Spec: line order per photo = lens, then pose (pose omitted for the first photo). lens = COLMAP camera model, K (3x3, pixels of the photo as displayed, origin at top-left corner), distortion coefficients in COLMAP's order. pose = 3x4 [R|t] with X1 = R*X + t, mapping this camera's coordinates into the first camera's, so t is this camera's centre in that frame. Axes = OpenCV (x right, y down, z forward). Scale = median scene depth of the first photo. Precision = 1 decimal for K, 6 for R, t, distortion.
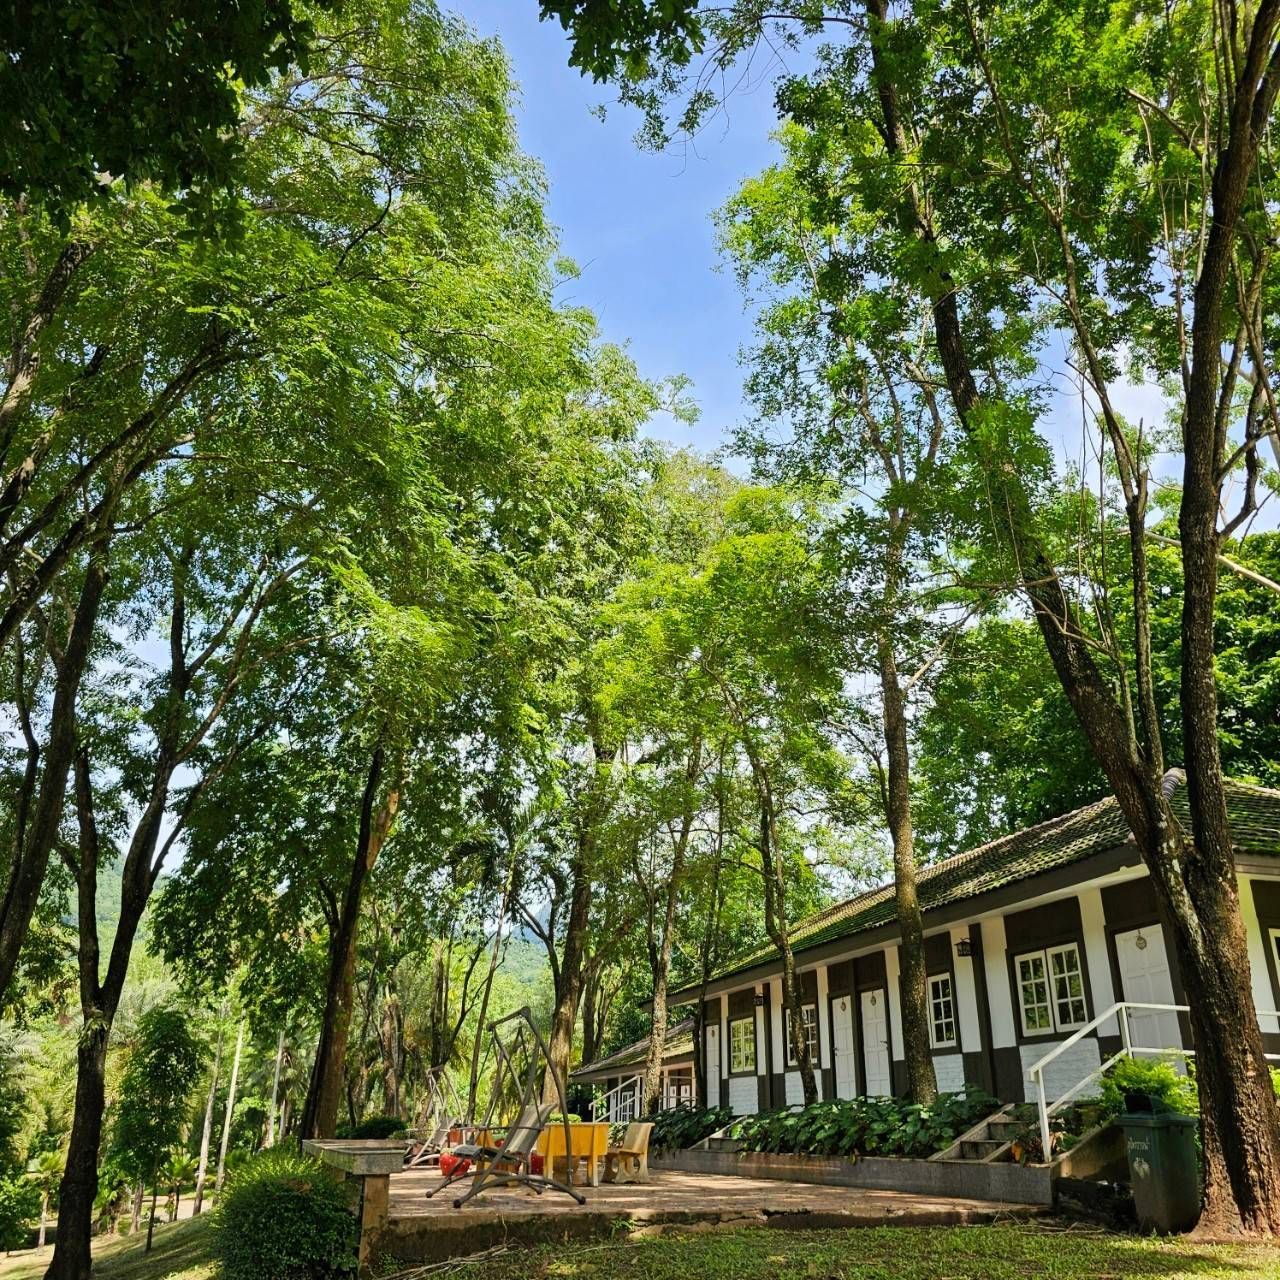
lens RADIAL K [[1167.4, 0, 640.0], [0, 1167.4, 640.0], [0, 0, 1]] dist [0.002350, 0.000478]
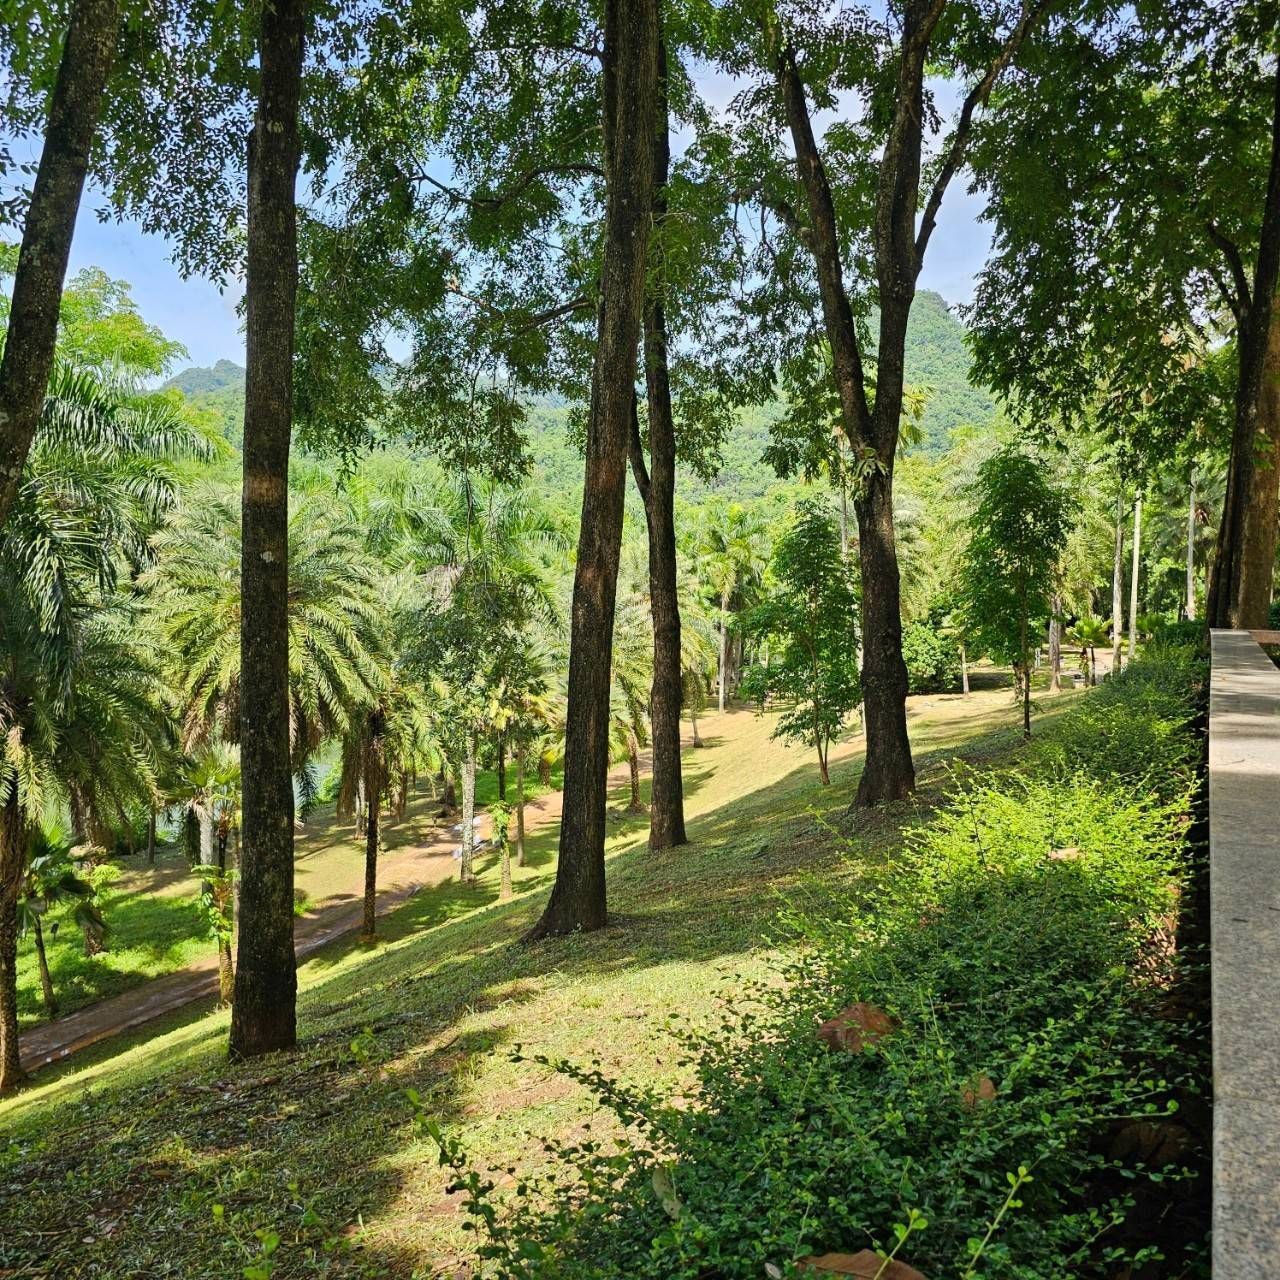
lens RADIAL K [[1167.4, 0, 640.0], [0, 1167.4, 640.0], [0, 0, 1]] dist [0.002350, 0.000478]
pose [[0.743347, 0.041361, -0.667626, -0.073056], [0.249521, 0.908898, 0.334130, 0.112087], [0.620625, -0.414961, 0.665306, 0.296074]]
